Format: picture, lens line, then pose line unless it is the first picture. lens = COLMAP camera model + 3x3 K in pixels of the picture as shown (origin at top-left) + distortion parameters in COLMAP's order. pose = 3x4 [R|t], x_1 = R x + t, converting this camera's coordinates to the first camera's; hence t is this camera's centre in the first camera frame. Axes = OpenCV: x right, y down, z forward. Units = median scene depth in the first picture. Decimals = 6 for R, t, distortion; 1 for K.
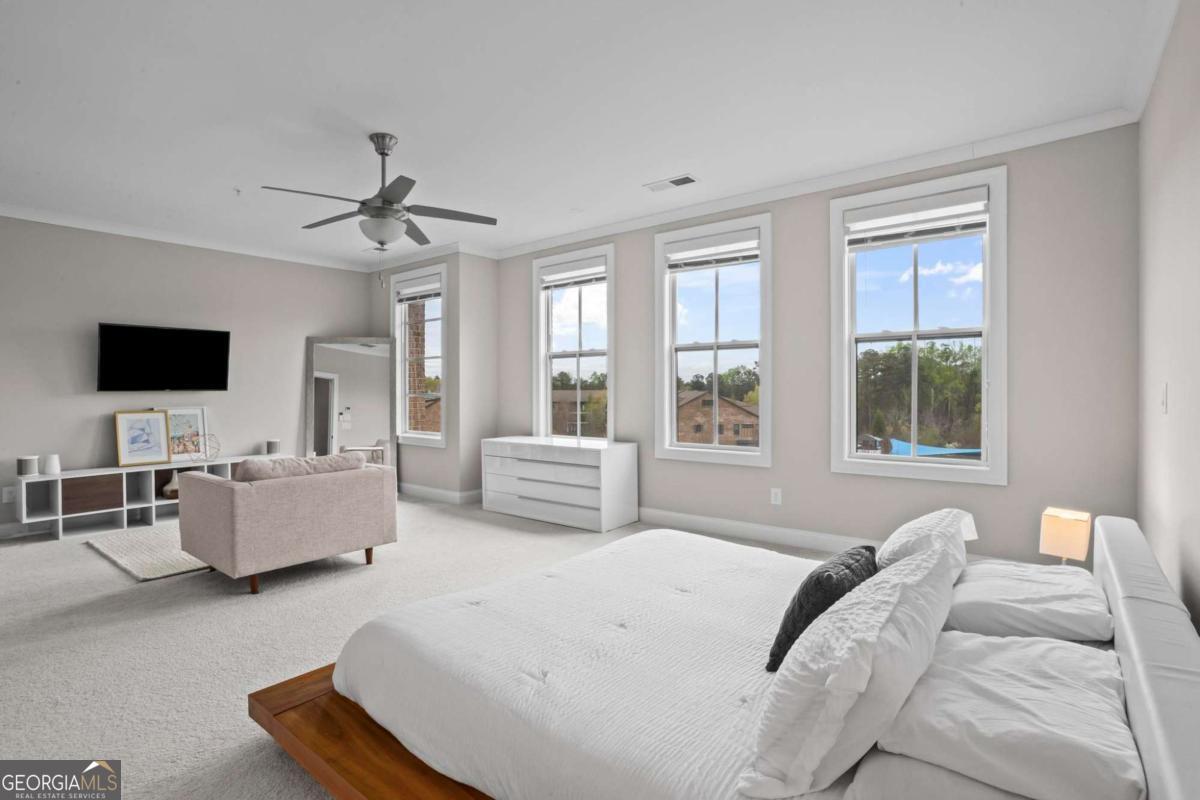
lens RADIAL K [[586.8, 0, 624.0], [0, 586.8, 392.3], [0, 0, 1]] dist [-0.024906, 0.013688]
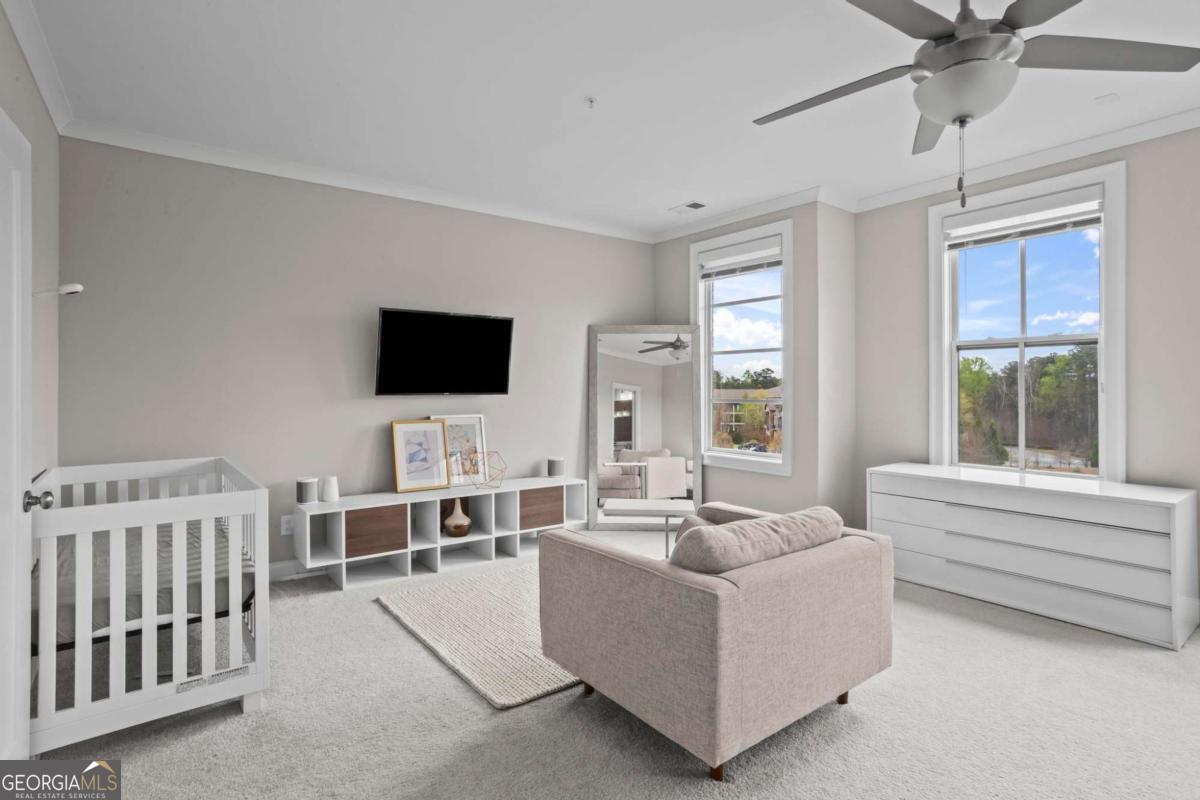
lens RADIAL K [[586.8, 0, 625.2], [0, 586.8, 384.2], [0, 0, 1]] dist [-0.024906, 0.013688]
pose [[0.976291, 0.002919, -0.216444, -0.387801], [-0.005228, 0.999935, -0.010097, -0.010266], [0.216400, 0.010989, 0.976243, 0.286965]]
